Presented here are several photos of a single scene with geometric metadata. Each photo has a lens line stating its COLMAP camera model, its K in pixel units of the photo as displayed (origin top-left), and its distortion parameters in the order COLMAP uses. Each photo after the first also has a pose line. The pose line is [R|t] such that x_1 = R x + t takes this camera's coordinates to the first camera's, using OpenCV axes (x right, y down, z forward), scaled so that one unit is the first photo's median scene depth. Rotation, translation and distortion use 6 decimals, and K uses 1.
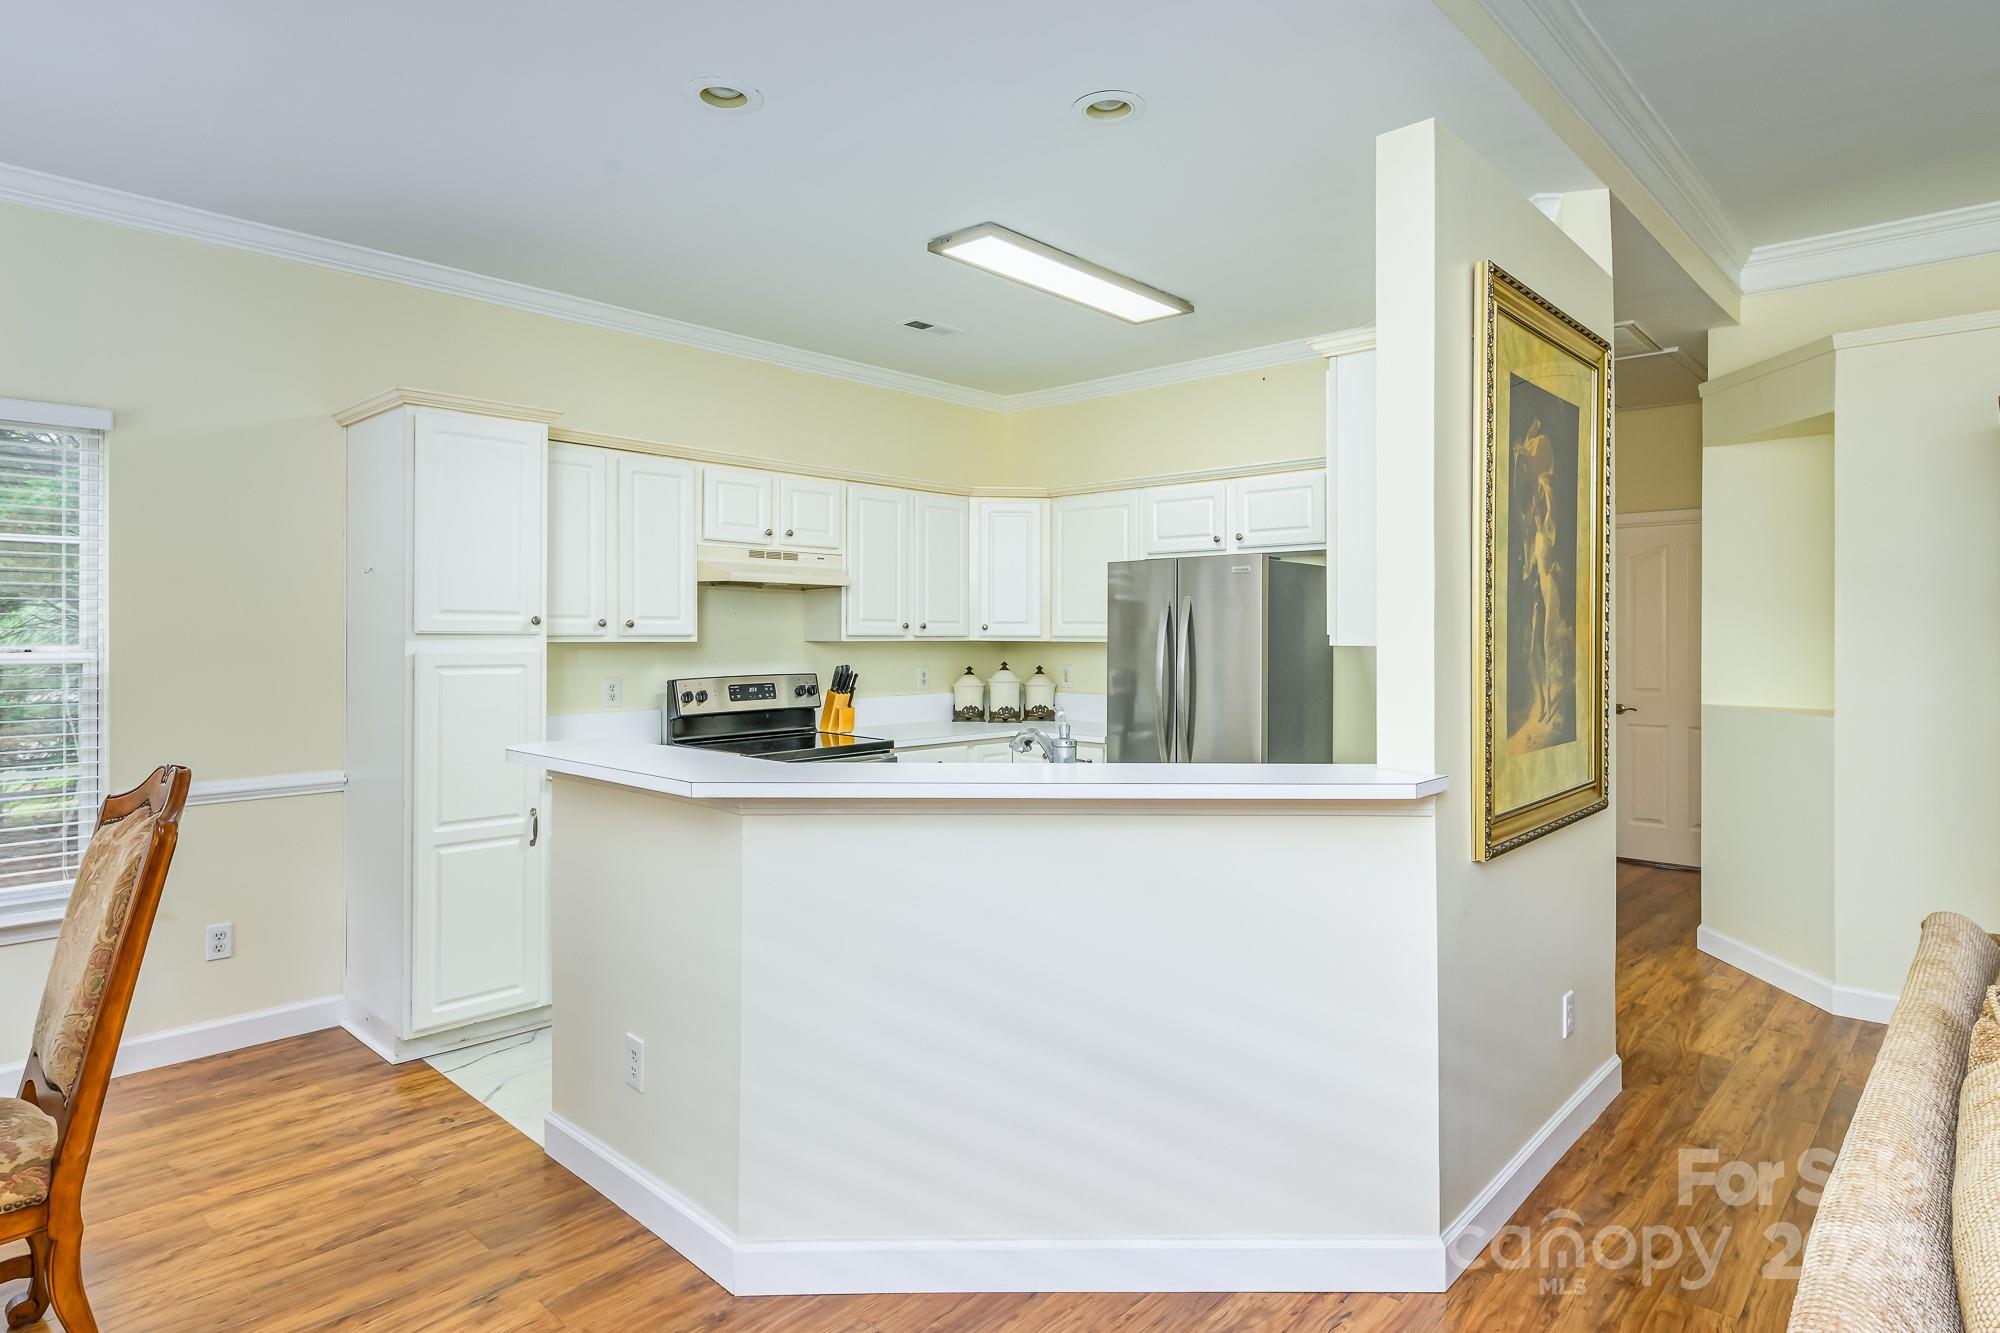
lens RADIAL K [[1092.2, 0, 1025.2], [0, 1092.2, 629.1], [0, 0, 1]] dist [-0.000041, 0.000498]
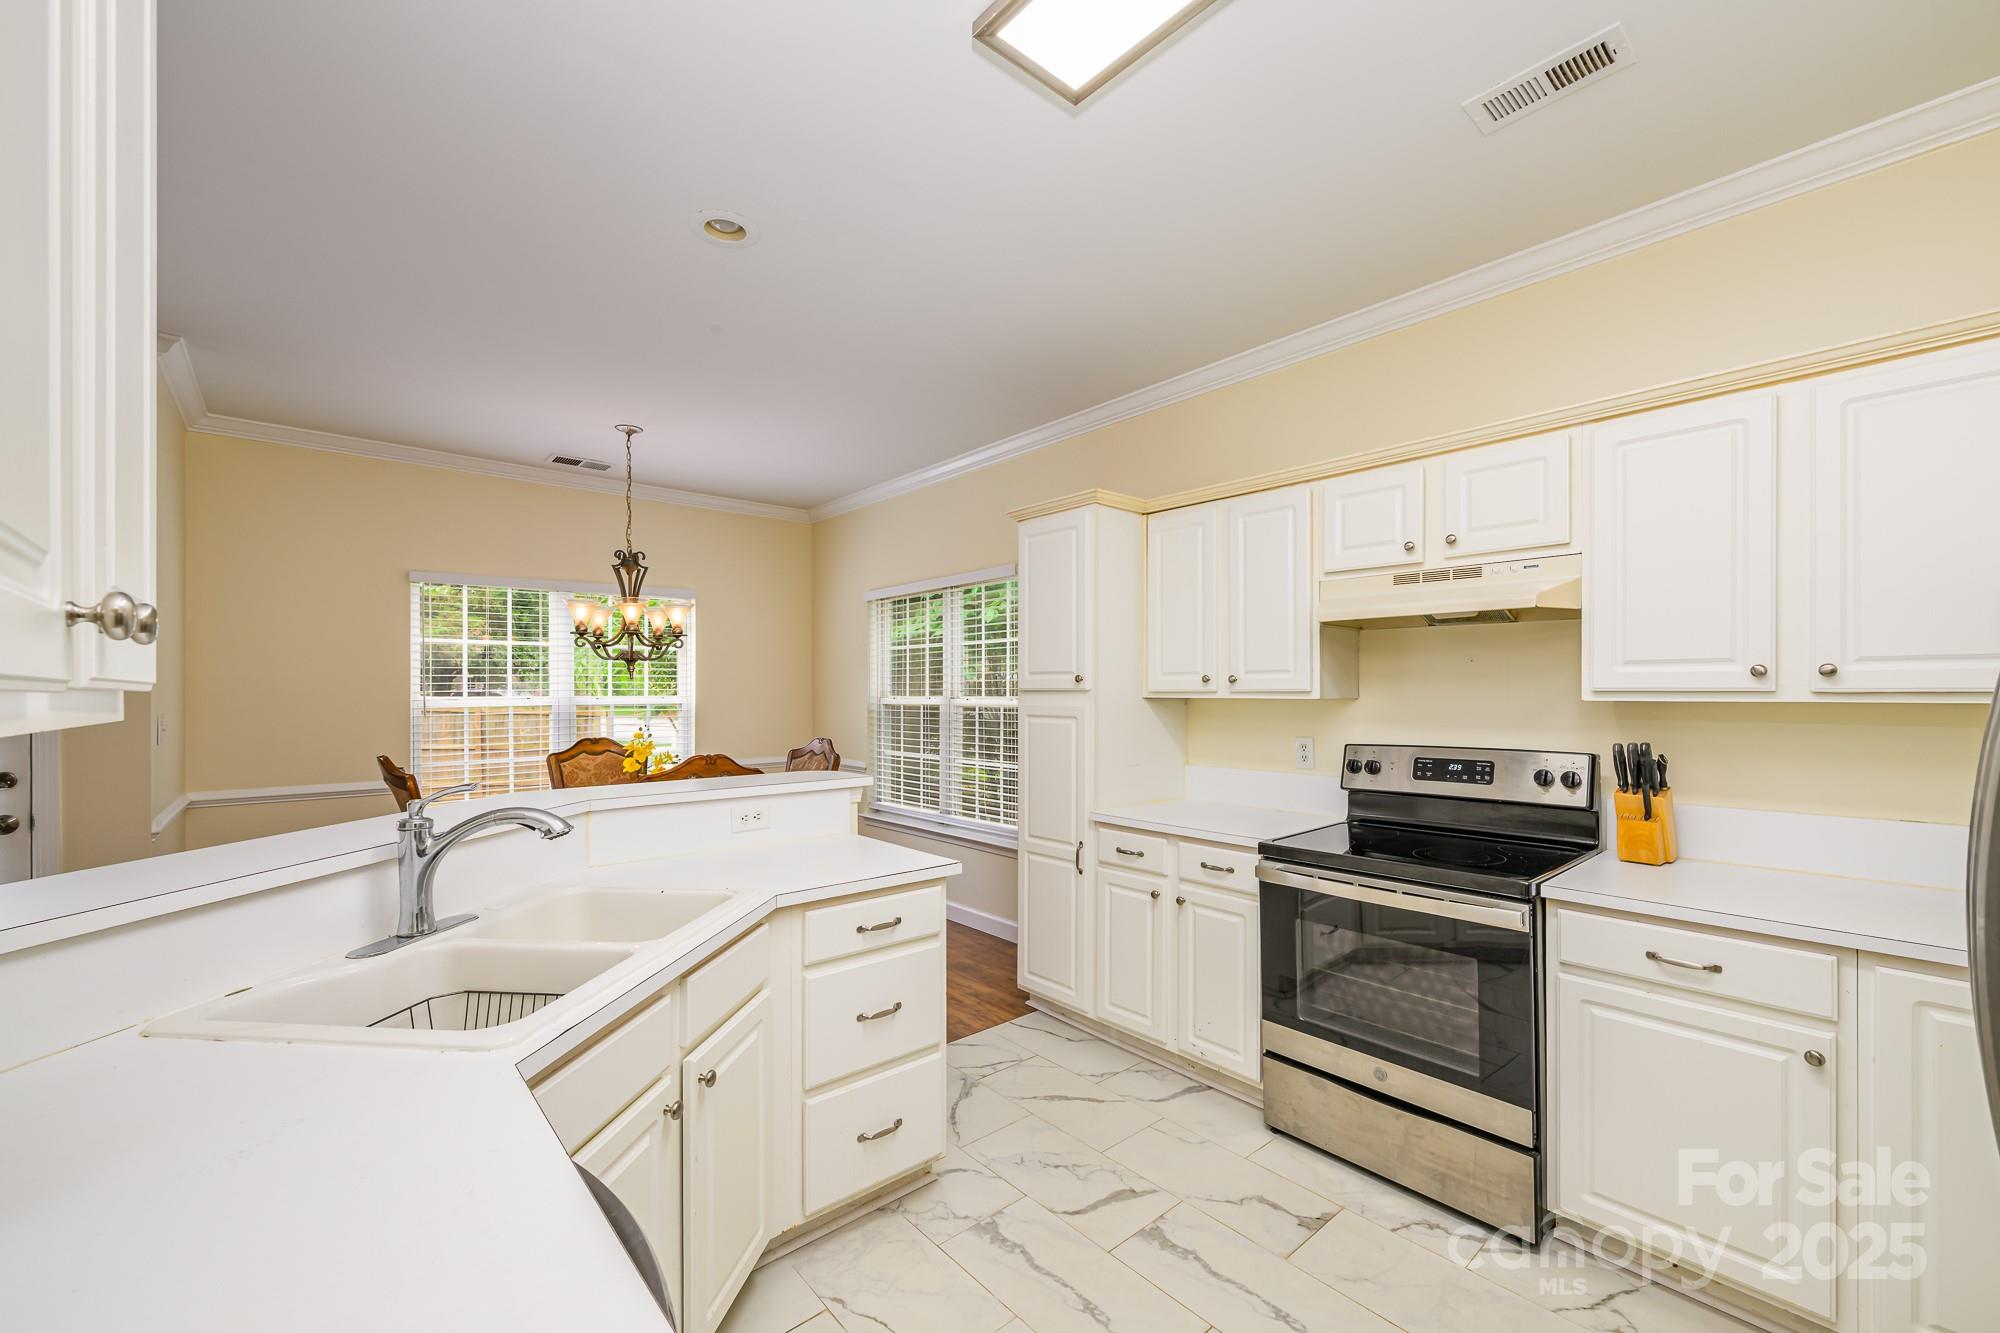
lens RADIAL K [[791.3, 0, 1004.1], [0, 791.3, 686.3], [0, 0, 1]] dist [0.002186, -0.000090]
pose [[-0.107127, -0.006937, -0.994221, 0.328246], [0.007086, 0.999945, -0.007740, 0.005112], [0.994220, -0.007874, -0.107072, 0.849049]]
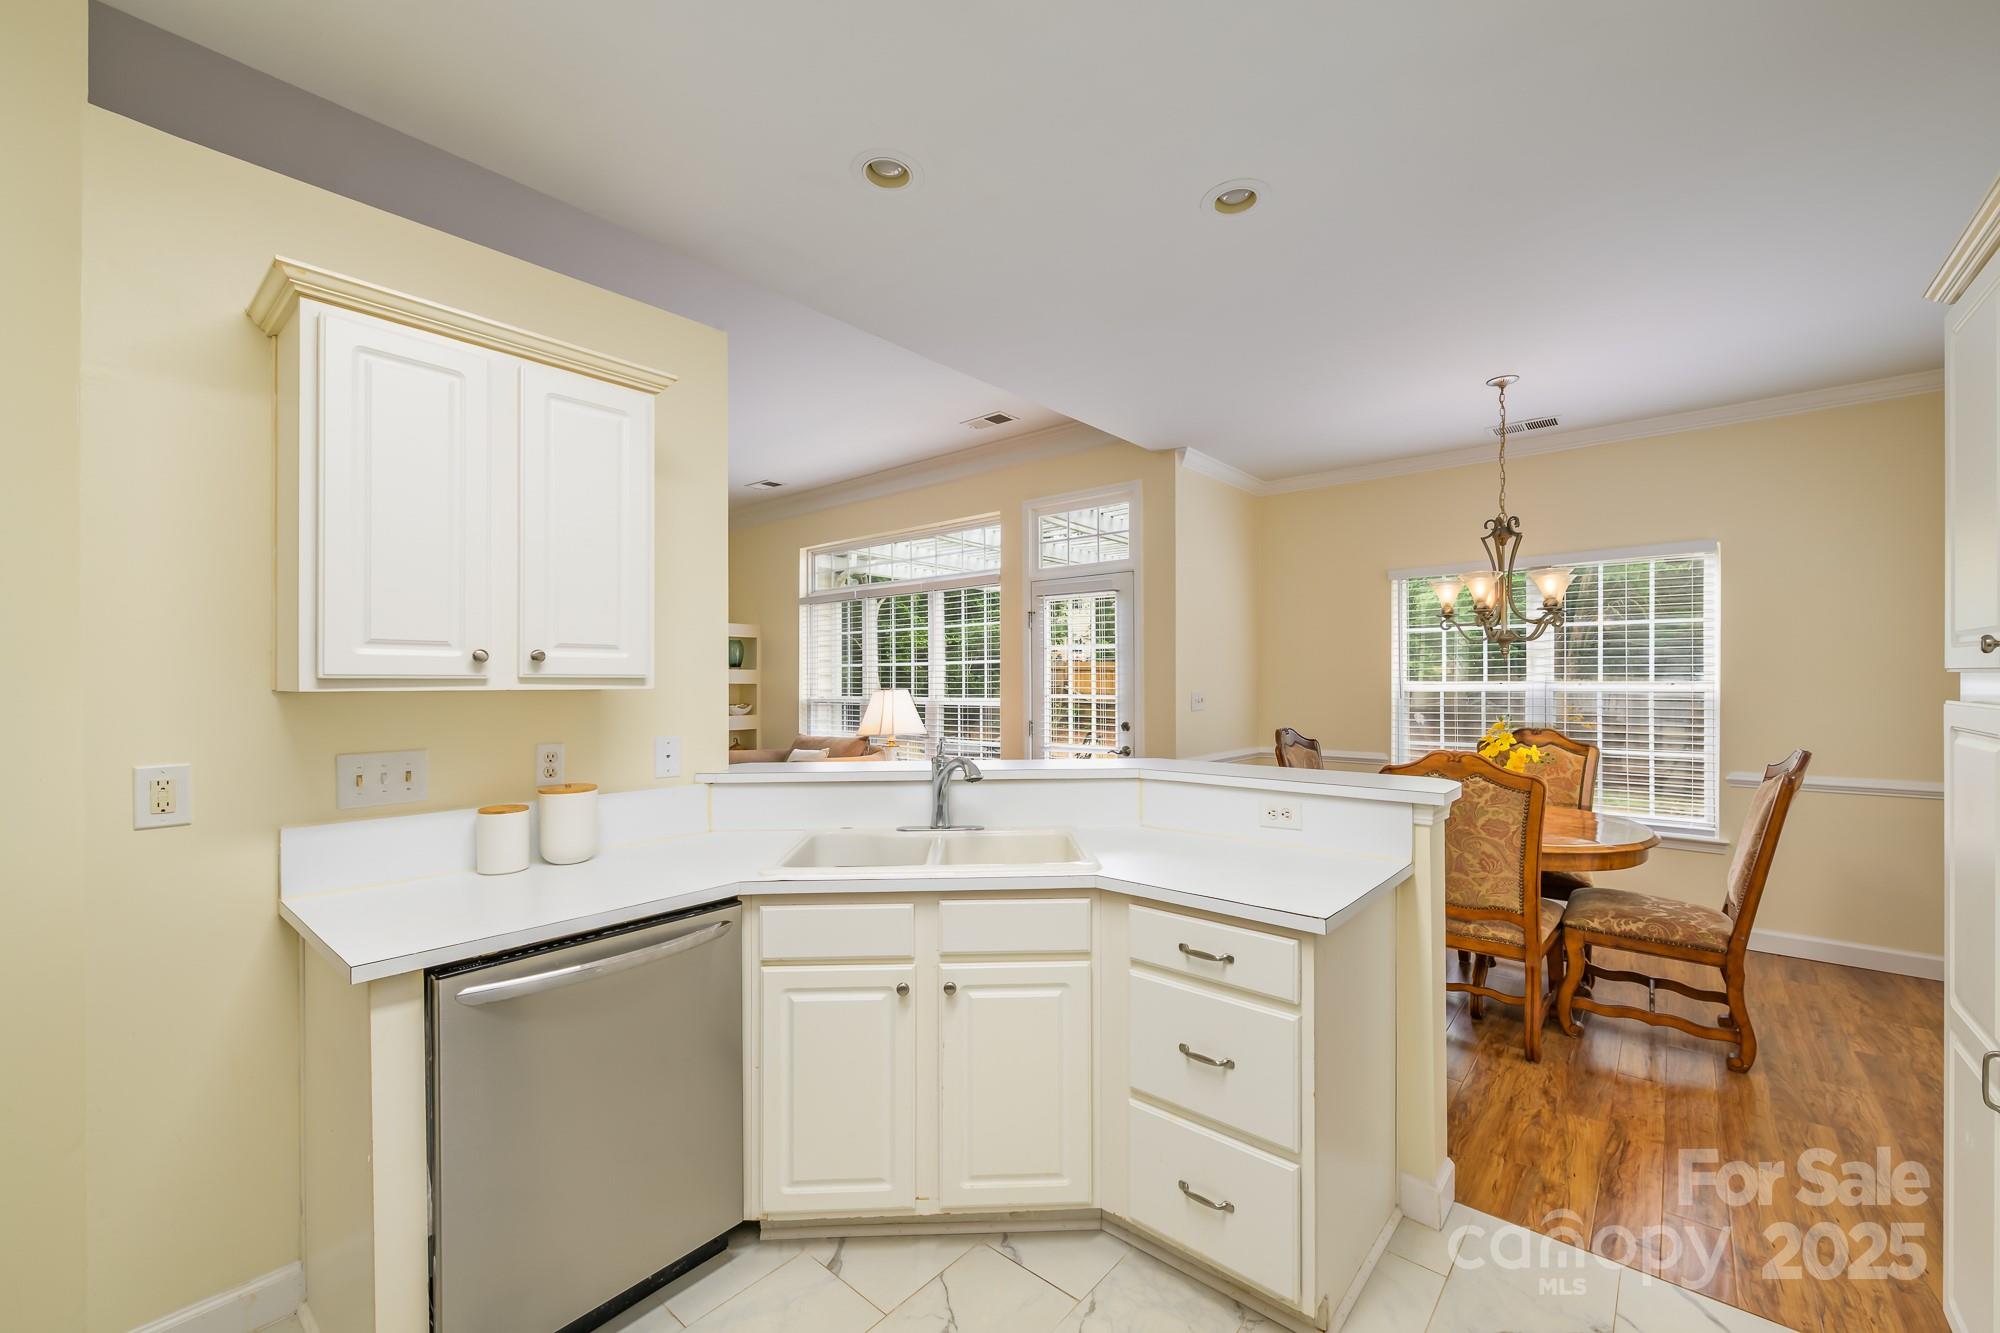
lens RADIAL K [[791.3, 0, 1012.7], [0, 791.3, 679.0], [0, 0, 1]] dist [0.002186, -0.000090]
pose [[-0.999671, 0.003364, -0.025444, -0.015698], [0.003306, 0.999992, 0.002307, -0.002264], [0.025452, 0.002222, -0.999674, 1.117253]]
